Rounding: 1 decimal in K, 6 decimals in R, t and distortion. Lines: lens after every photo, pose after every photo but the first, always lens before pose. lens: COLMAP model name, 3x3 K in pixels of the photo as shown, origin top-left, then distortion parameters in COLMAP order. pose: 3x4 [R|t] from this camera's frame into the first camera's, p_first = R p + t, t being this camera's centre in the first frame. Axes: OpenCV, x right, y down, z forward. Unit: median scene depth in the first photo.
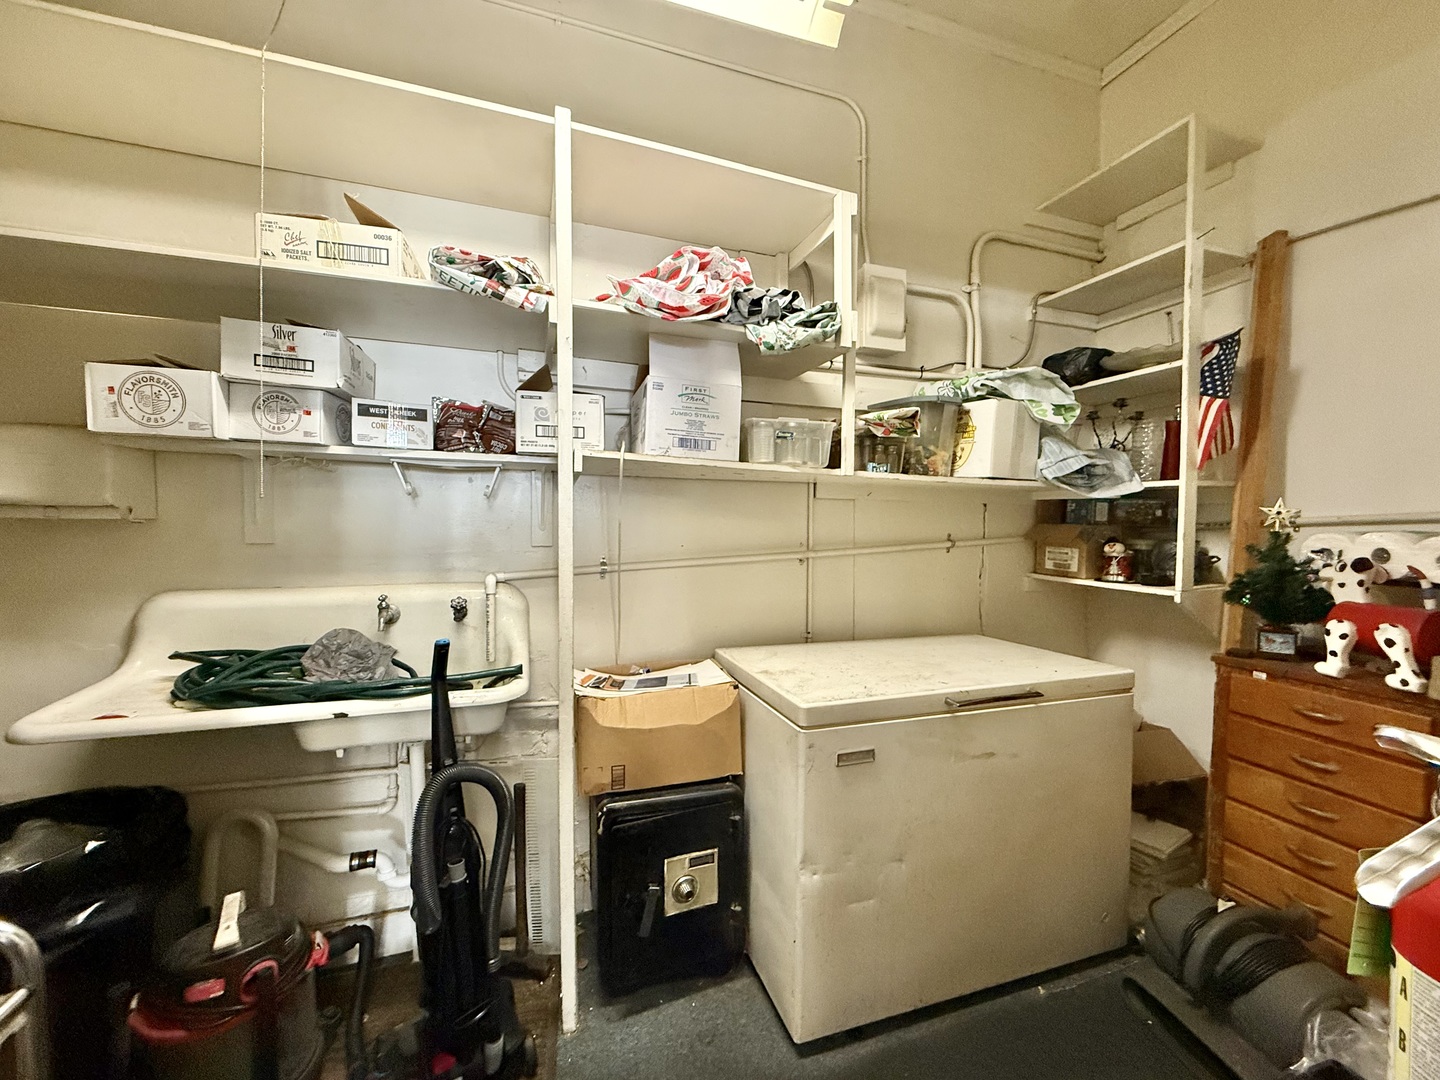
lens RADIAL K [[575.0, 0, 717.5], [0, 575.0, 541.5], [0, 0, 1]] dist [0.000520, -0.000002]
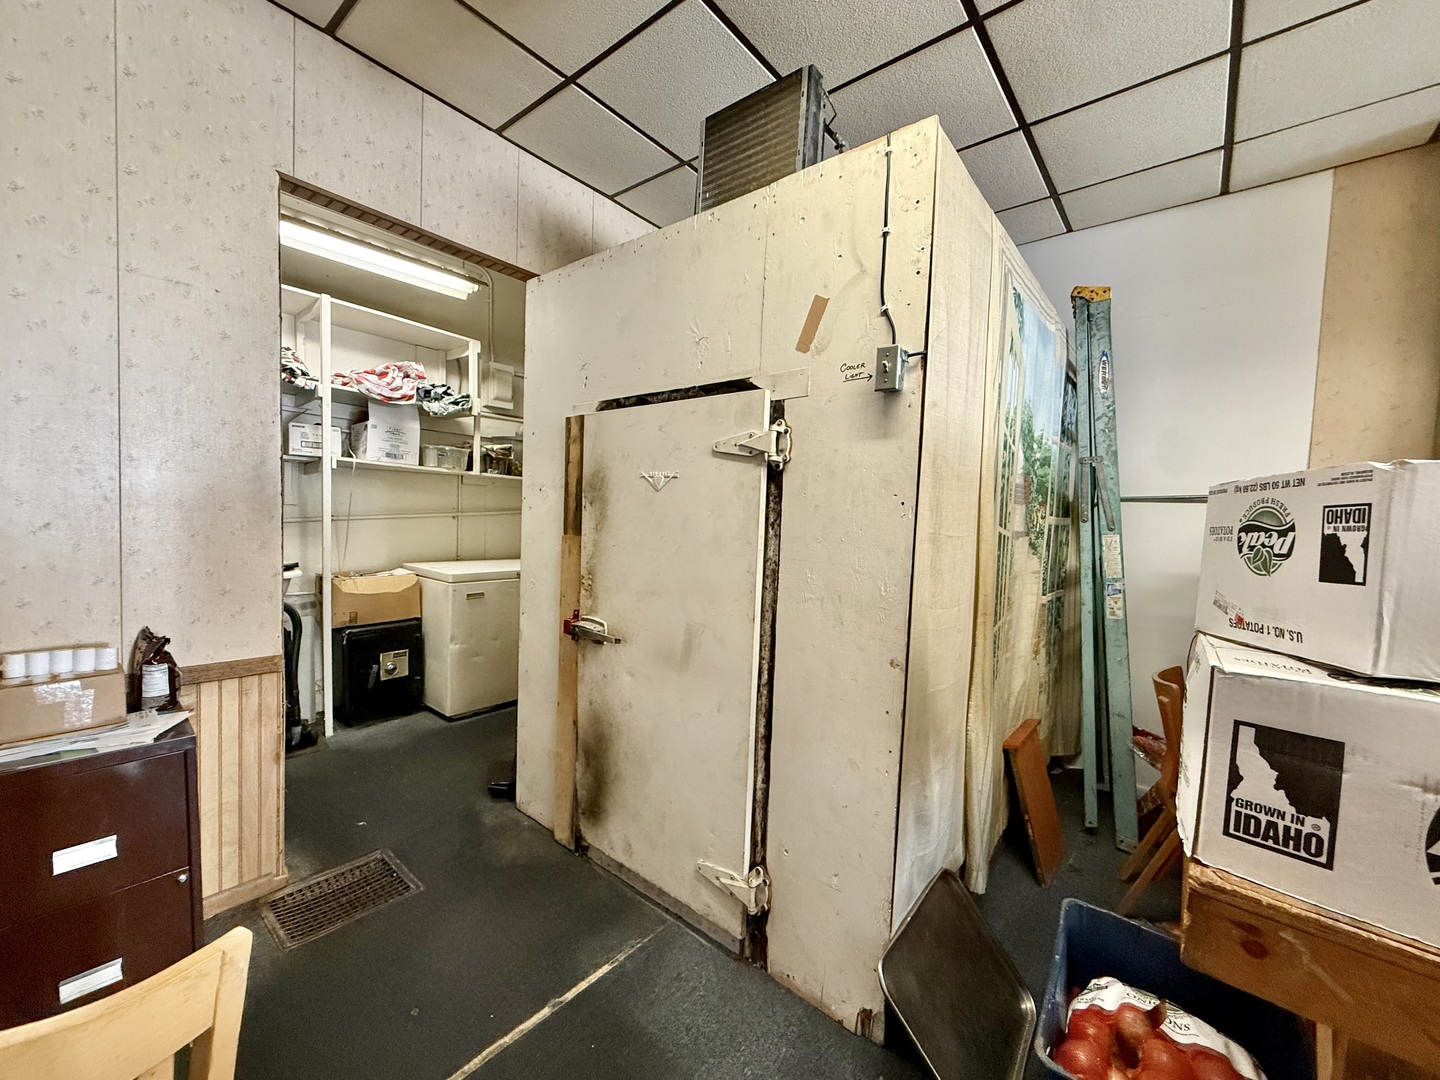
lens RADIAL K [[575.0, 0, 716.7], [0, 575.0, 540.3], [0, 0, 1]] dist [0.000520, -0.000002]
pose [[0.850737, -0.003610, 0.525579, -0.139850], [-0.014553, 0.999431, 0.030420, 0.050548], [-0.525390, -0.033528, 0.850201, -1.343856]]
